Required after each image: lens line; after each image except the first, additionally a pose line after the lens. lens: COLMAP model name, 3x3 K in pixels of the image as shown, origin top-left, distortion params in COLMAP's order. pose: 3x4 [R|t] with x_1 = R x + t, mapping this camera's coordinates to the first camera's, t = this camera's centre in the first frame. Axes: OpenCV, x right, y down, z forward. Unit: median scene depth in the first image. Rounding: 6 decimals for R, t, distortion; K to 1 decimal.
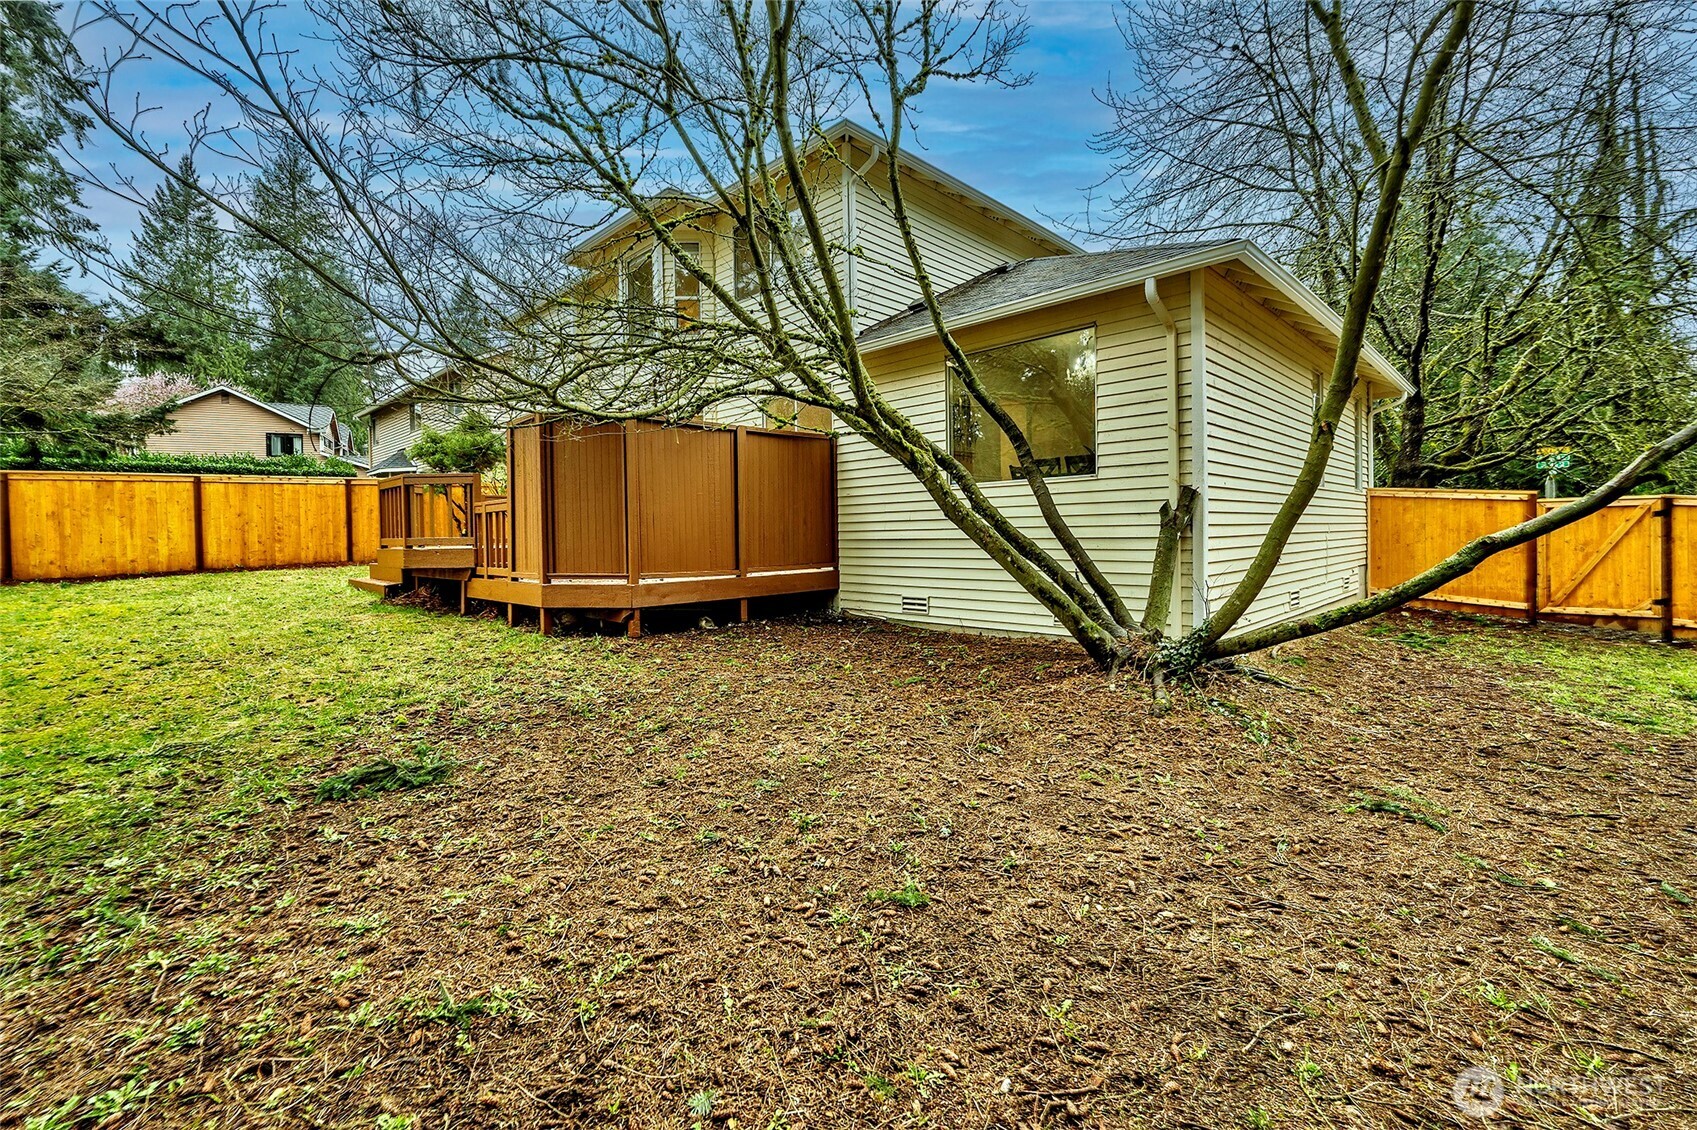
lens RADIAL K [[725.6, 0, 849.1], [0, 725.6, 554.9], [0, 0, 1]] dist [-0.003846, -0.000084]
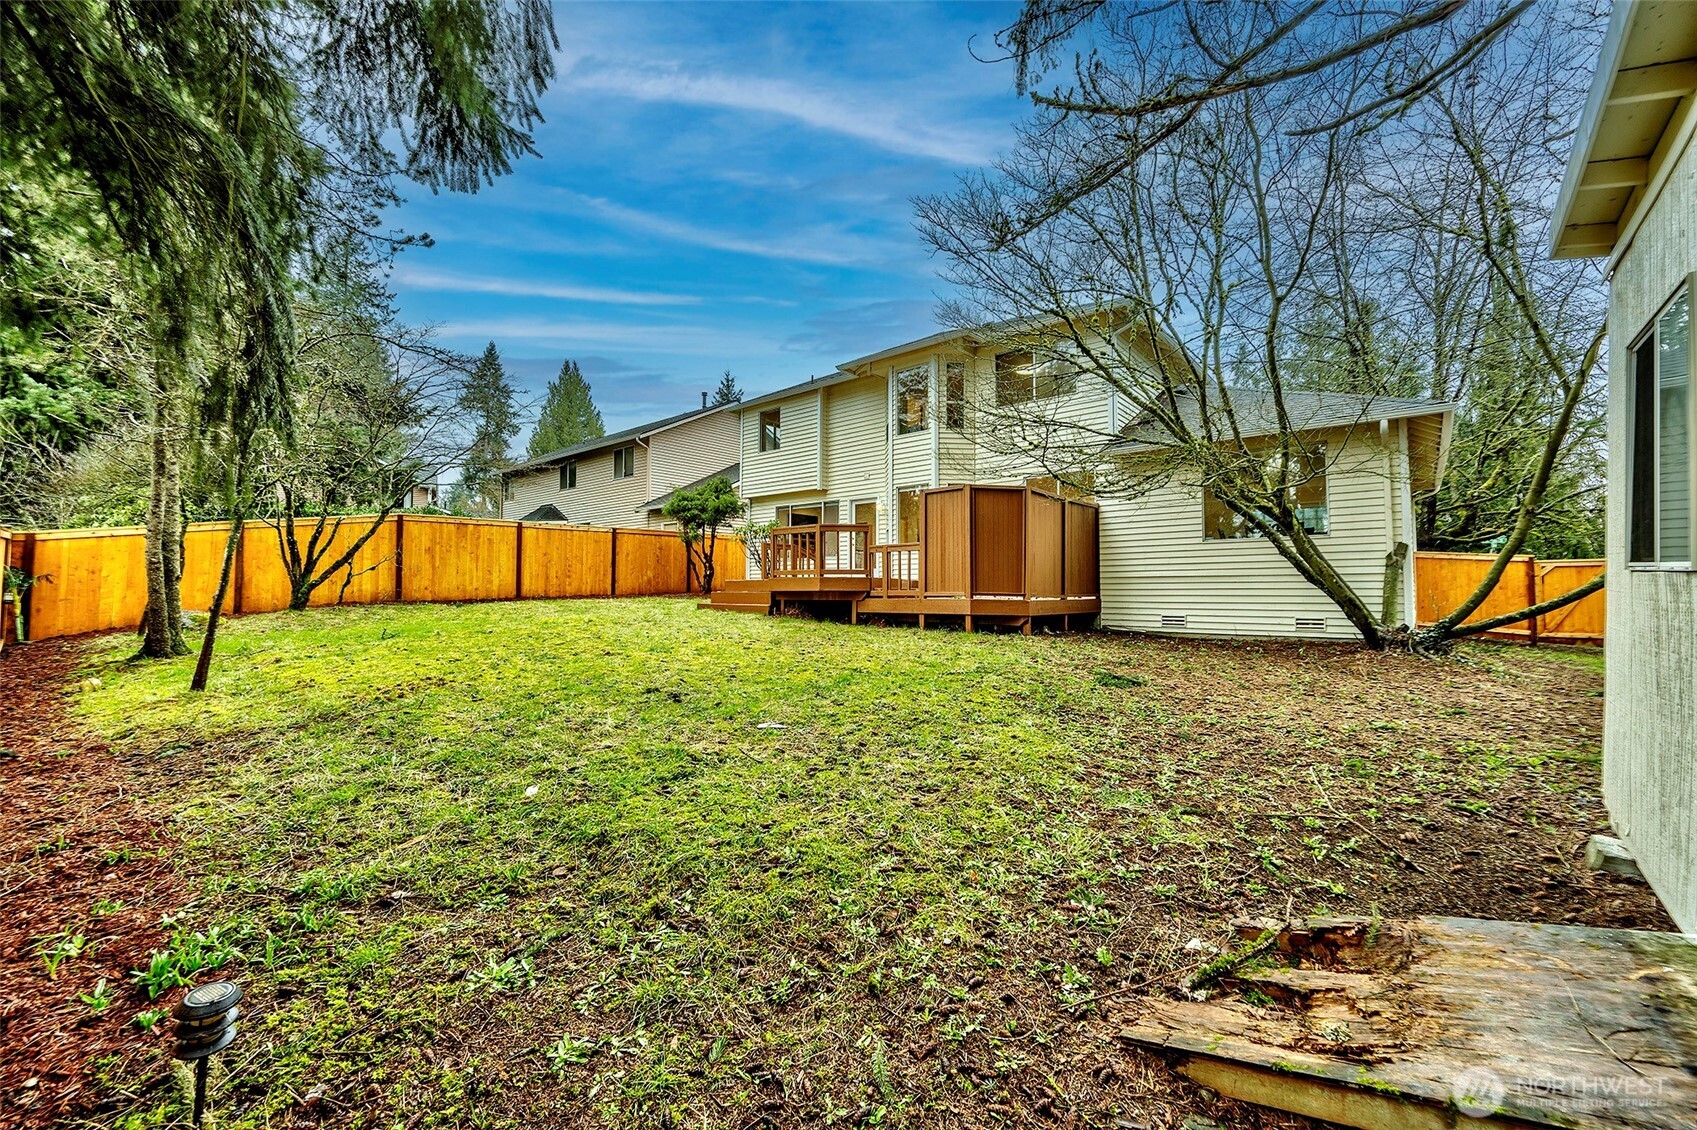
lens RADIAL K [[671.3, 0, 850.9], [0, 671.3, 594.1], [0, 0, 1]] dist [-0.008474, -0.000640]
pose [[0.997594, 0.017241, 0.067156, -0.597356], [-0.015371, 0.999482, -0.028268, 0.057197], [-0.067609, 0.027168, 0.997342, -0.292749]]
